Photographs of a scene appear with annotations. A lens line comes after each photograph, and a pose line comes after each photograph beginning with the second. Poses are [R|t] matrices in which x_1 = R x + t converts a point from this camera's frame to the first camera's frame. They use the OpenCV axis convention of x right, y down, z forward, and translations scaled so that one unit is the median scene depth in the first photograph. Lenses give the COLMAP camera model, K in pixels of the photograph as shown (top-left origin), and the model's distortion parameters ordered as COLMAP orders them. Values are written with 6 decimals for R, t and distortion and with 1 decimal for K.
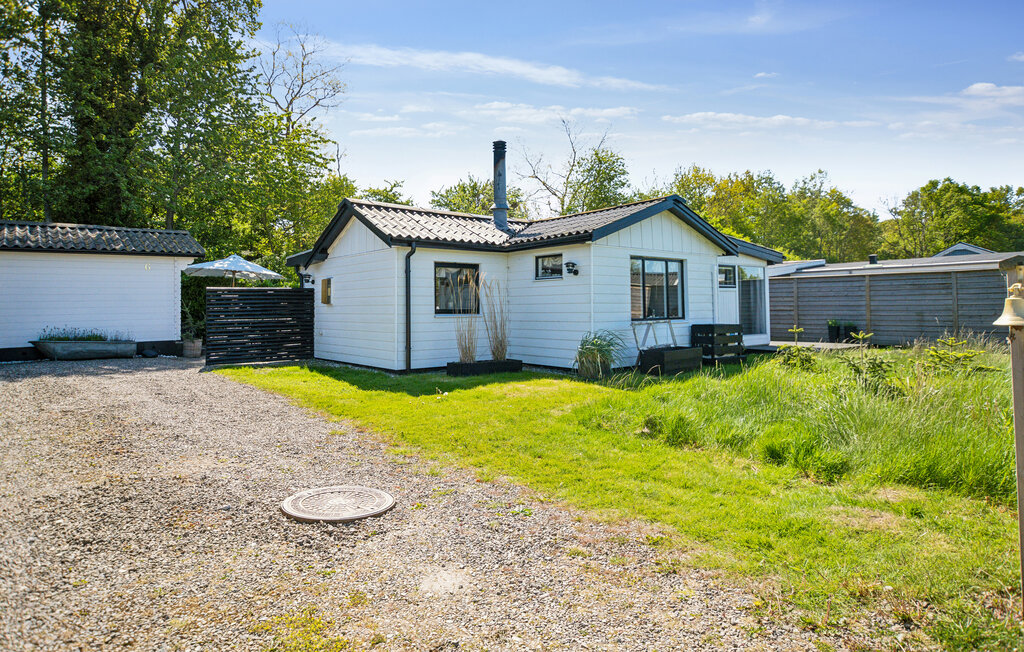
lens RADIAL K [[584.7, 0, 516.7], [0, 584.7, 315.8], [0, 0, 1]] dist [-0.024245, 0.000152]
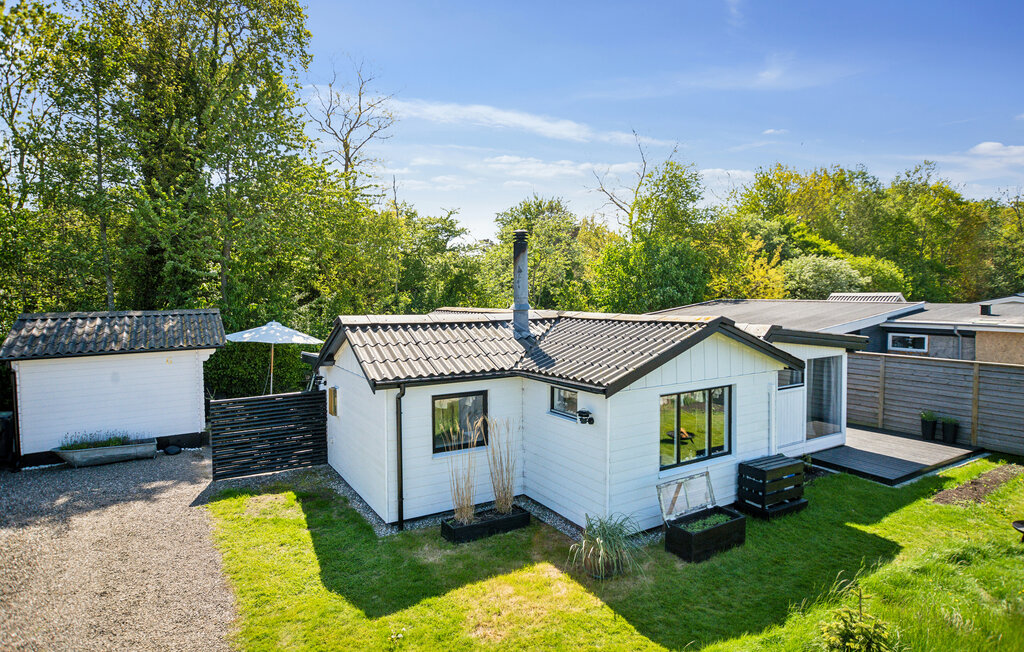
lens RADIAL K [[558.2, 0, 510.6], [0, 558.2, 334.0], [0, 0, 1]] dist [-0.016114, 0.001064]
pose [[0.988290, 0.015172, -0.151834, 0.089260], [-0.004115, 0.997333, 0.072875, -0.215443], [0.152535, -0.071396, 0.985716, 0.167564]]
